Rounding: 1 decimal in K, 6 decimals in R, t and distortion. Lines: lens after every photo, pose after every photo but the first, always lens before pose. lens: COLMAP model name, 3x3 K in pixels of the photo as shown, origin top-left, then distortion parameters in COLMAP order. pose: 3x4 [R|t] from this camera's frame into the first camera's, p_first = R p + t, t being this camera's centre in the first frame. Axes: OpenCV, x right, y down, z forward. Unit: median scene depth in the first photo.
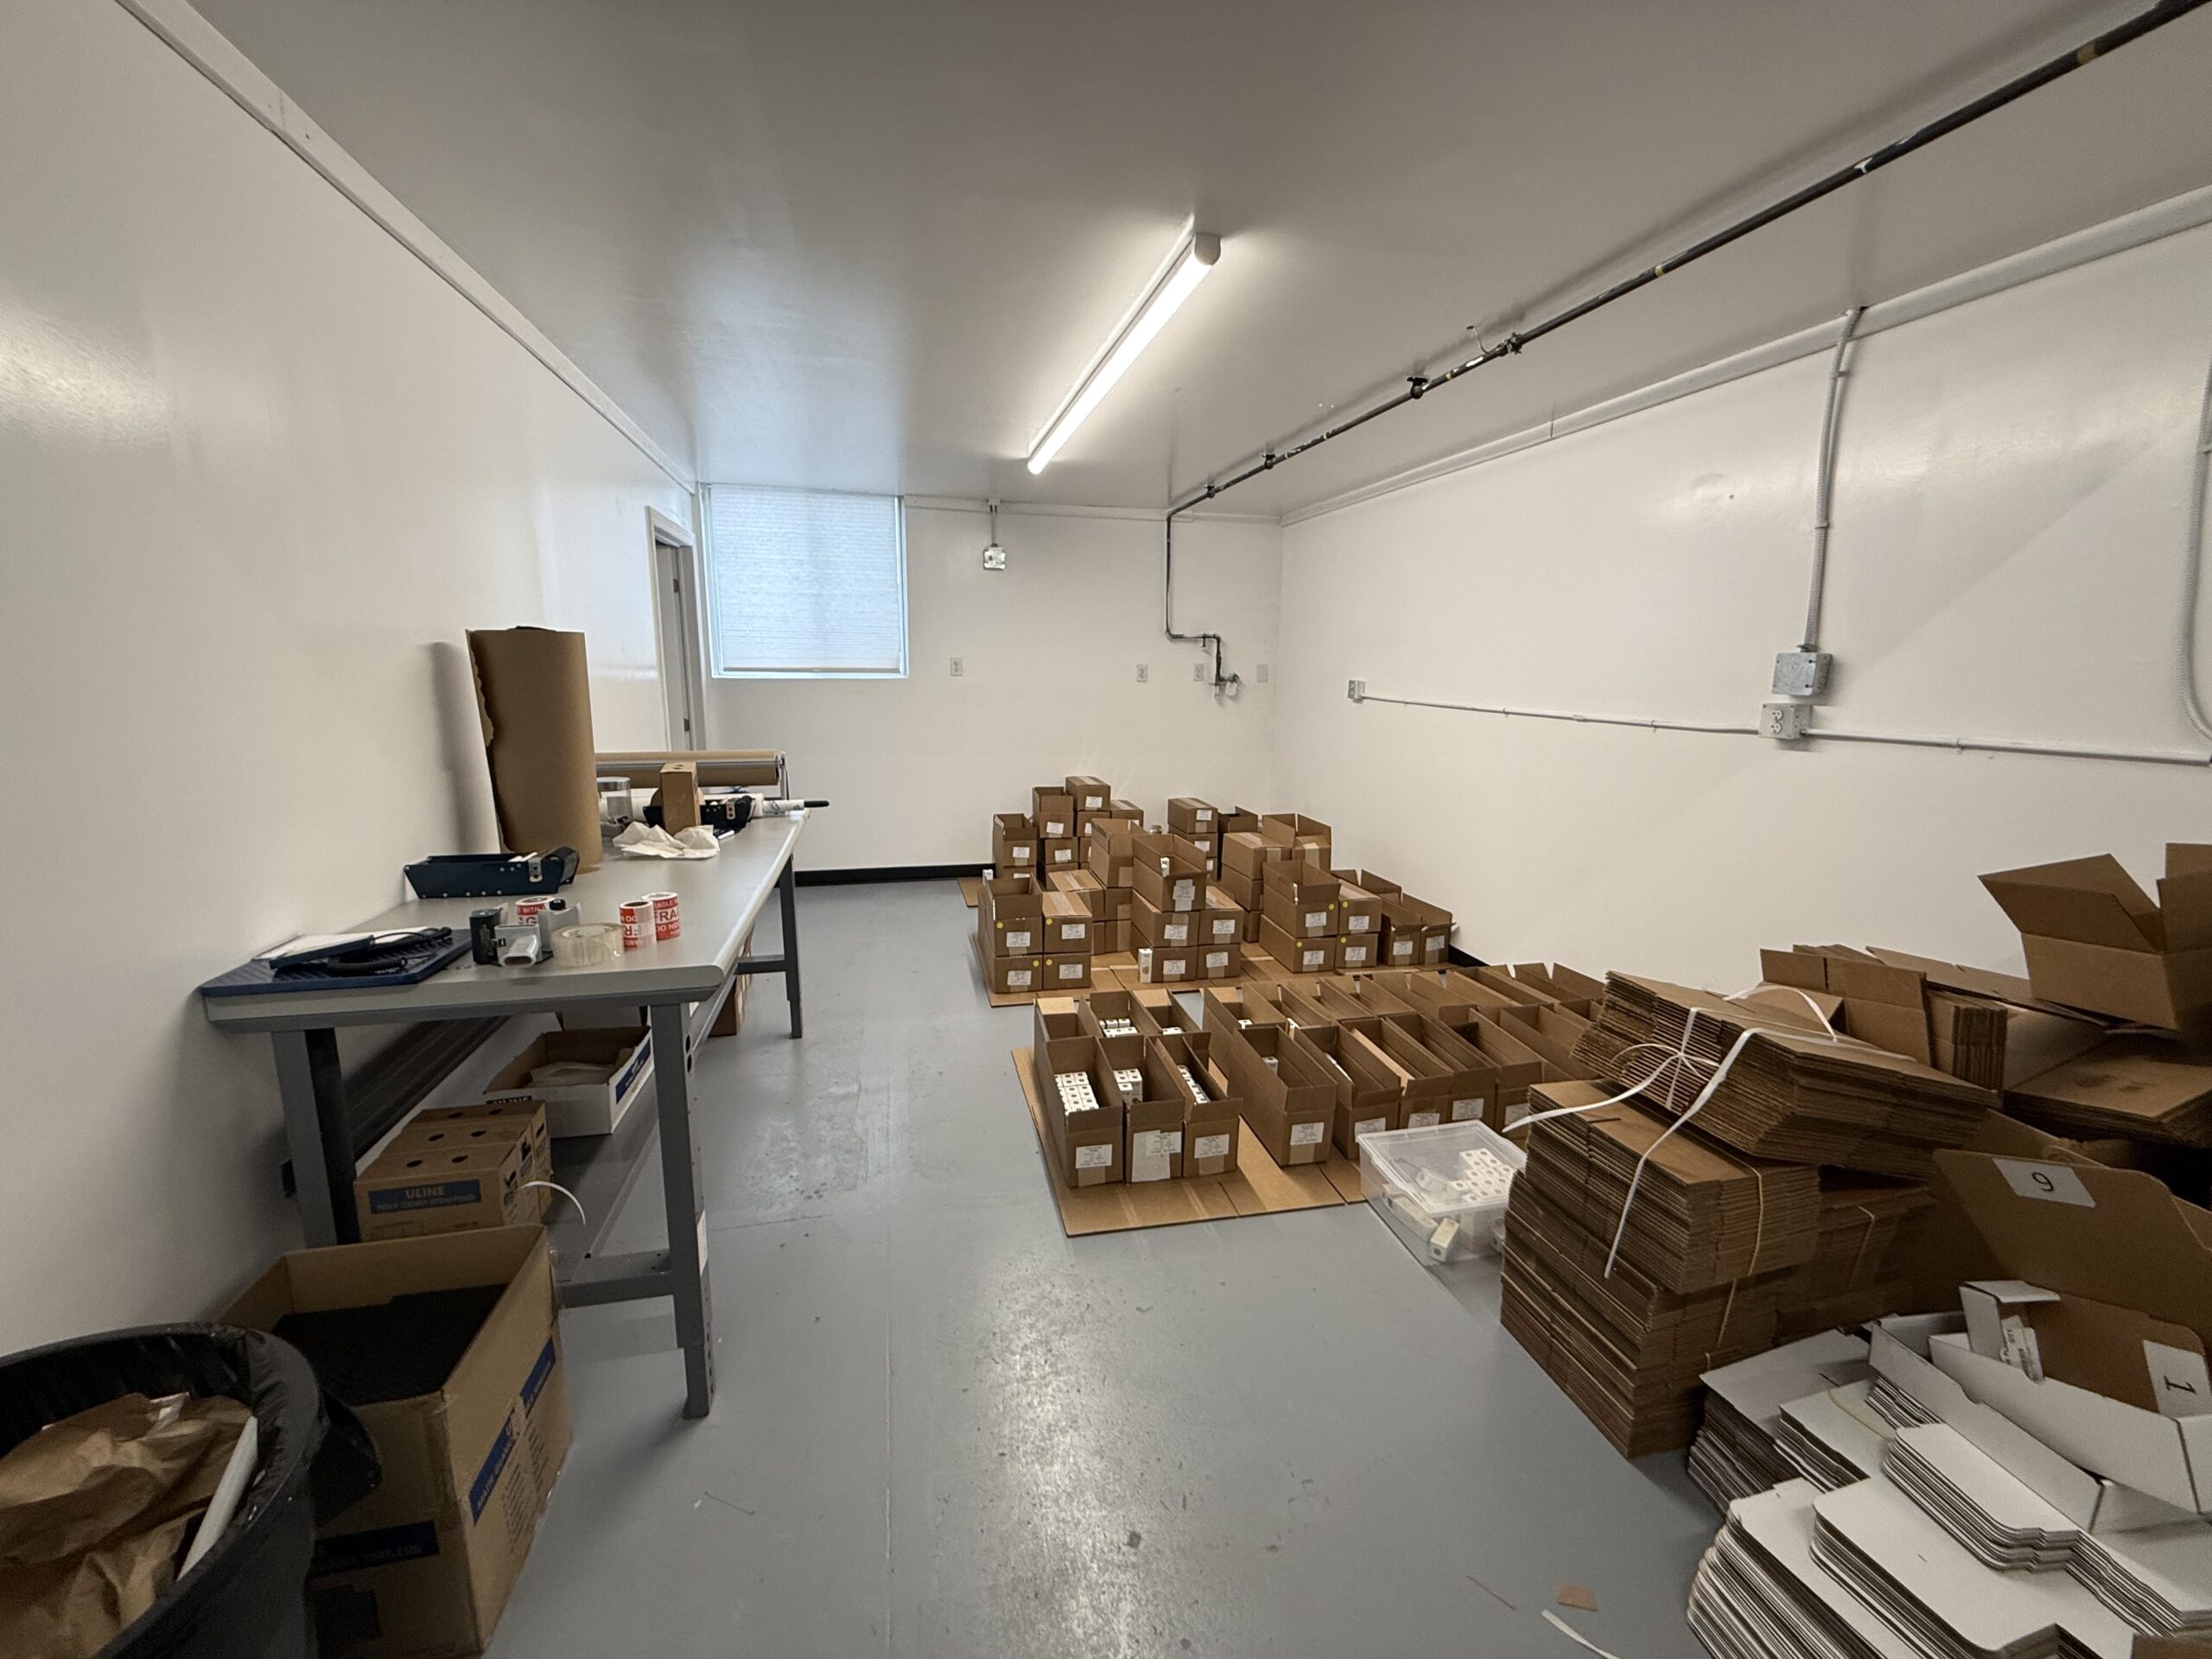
lens RADIAL K [[877.3, 0, 1106.3], [0, 877.3, 826.8], [0, 0, 1]] dist [-0.002183, 0.000465]
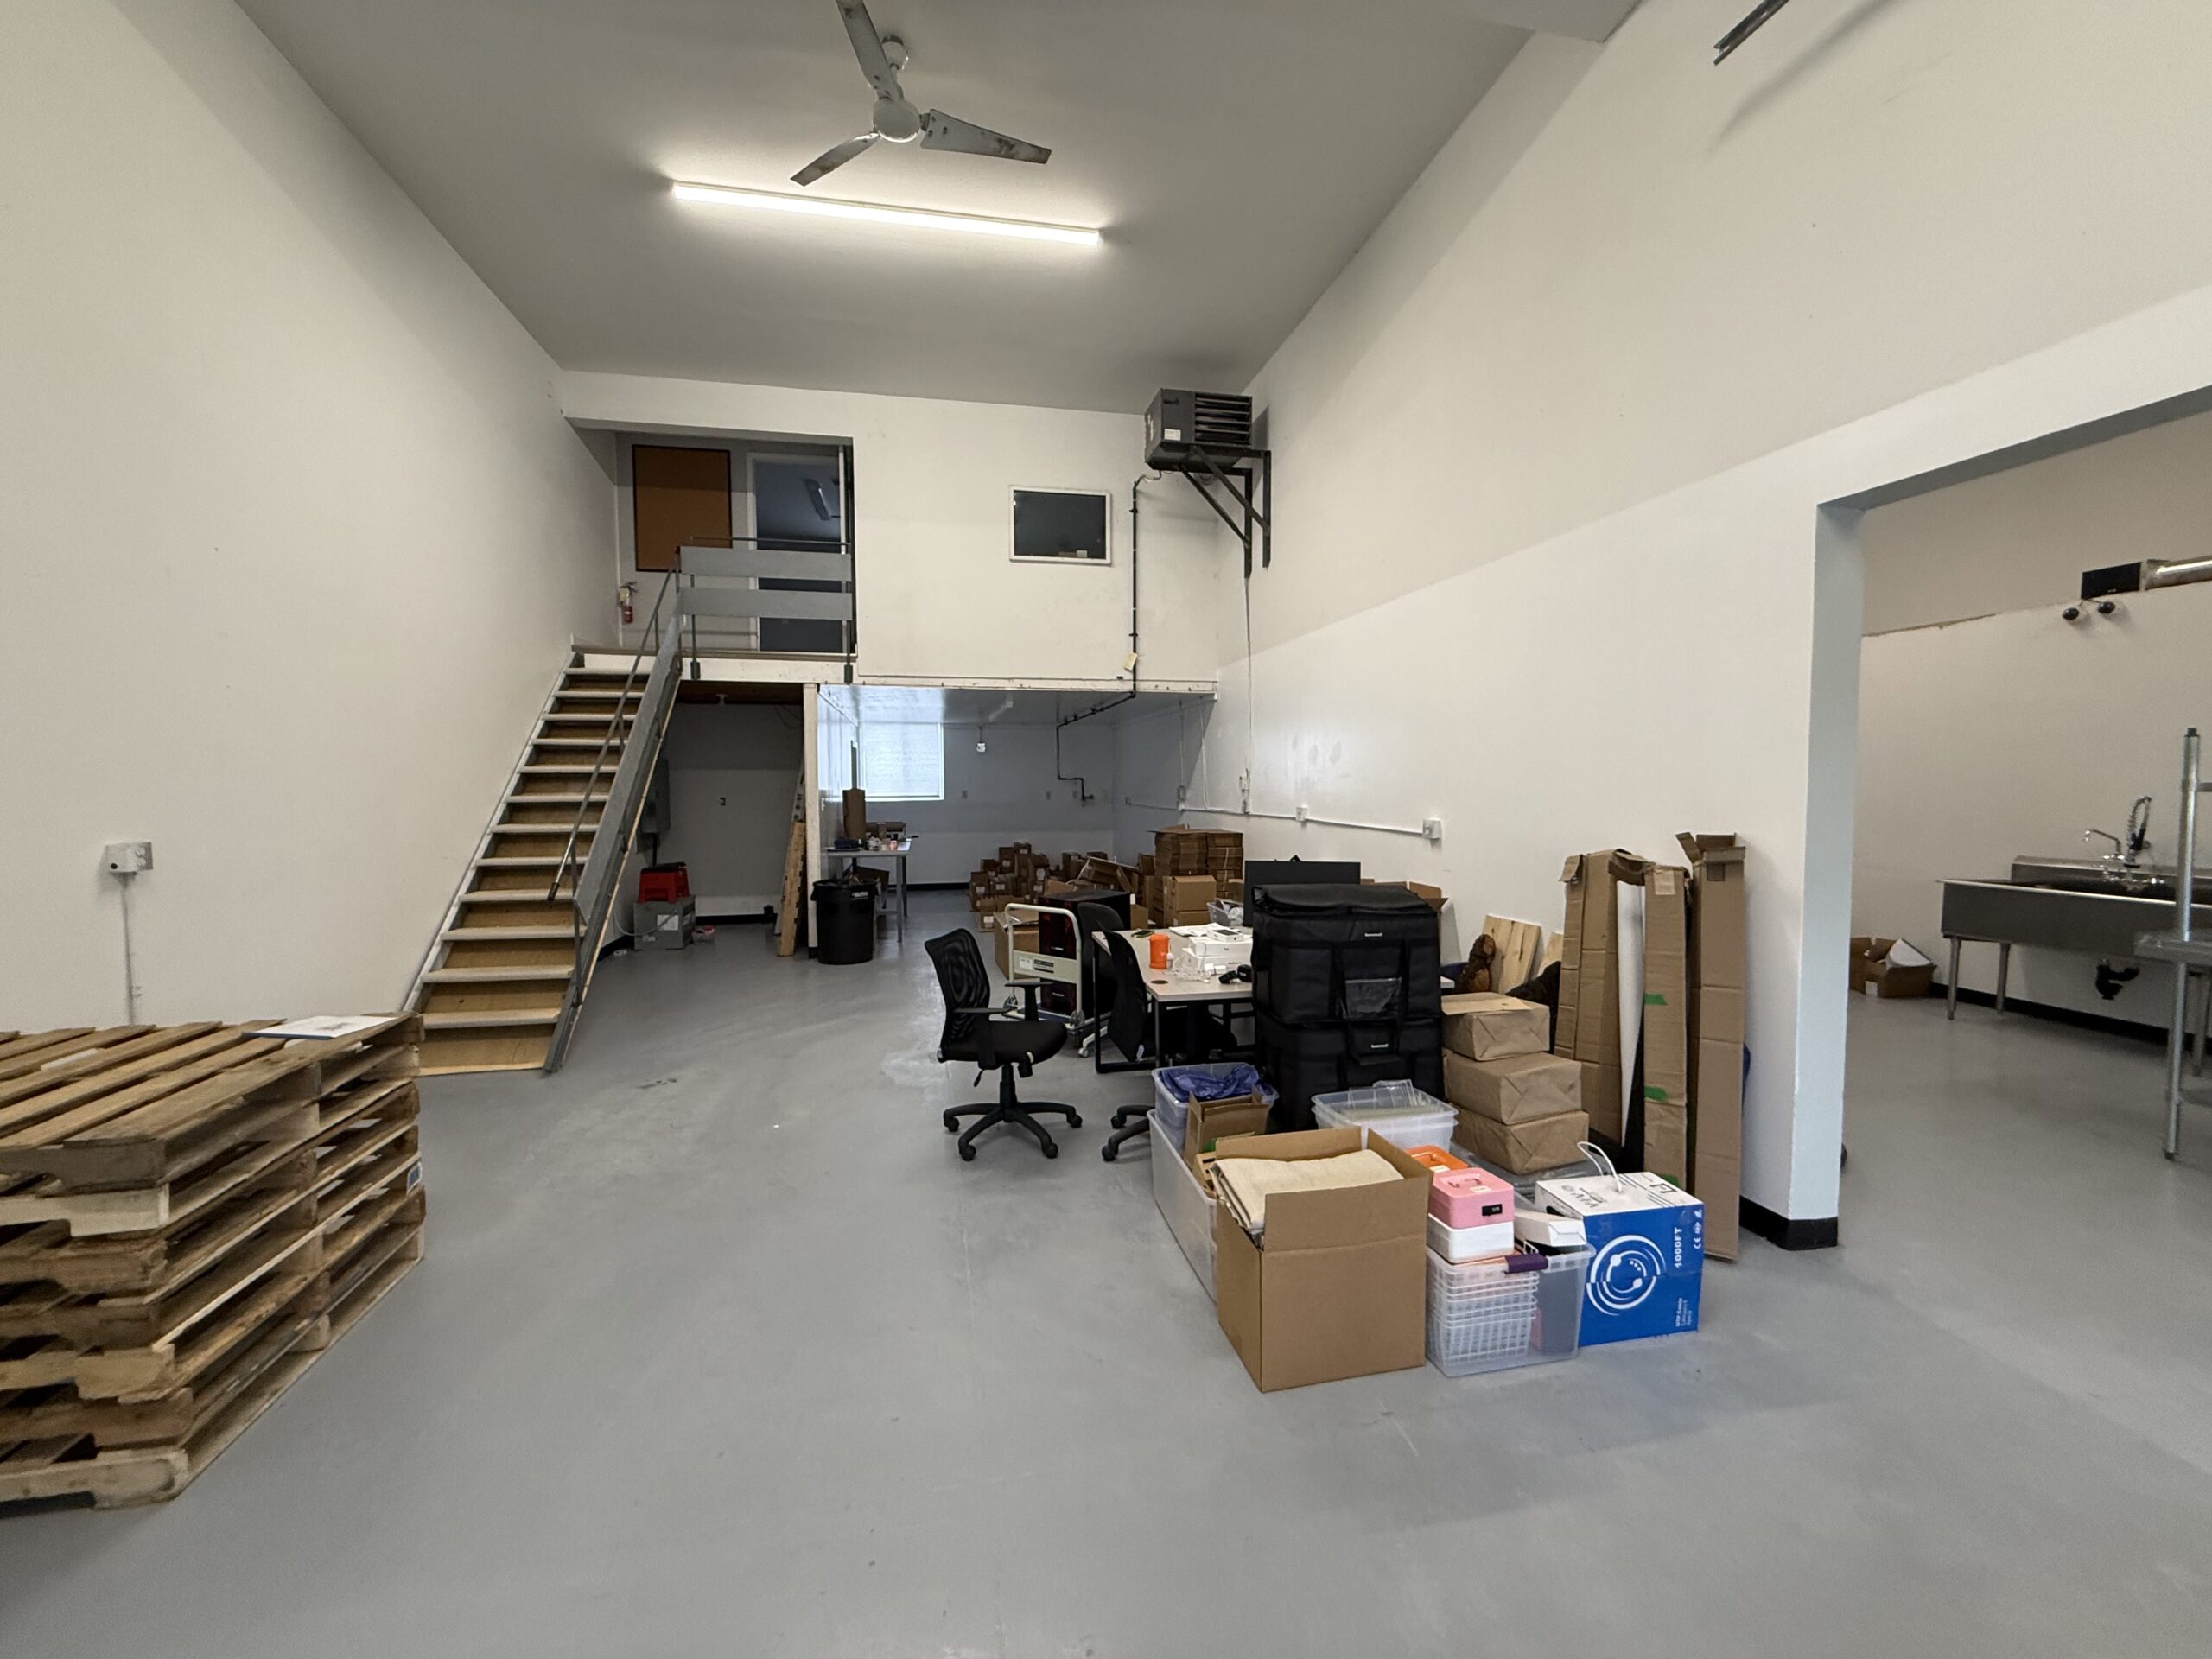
lens RADIAL K [[877.3, 0, 1100.3], [0, 877.3, 825.4], [0, 0, 1]] dist [-0.002183, 0.000465]
pose [[0.998881, -0.019860, -0.042911, 0.283613], [0.013827, 0.990535, -0.136564, 0.217656], [0.045217, 0.135818, 0.989701, -1.251151]]
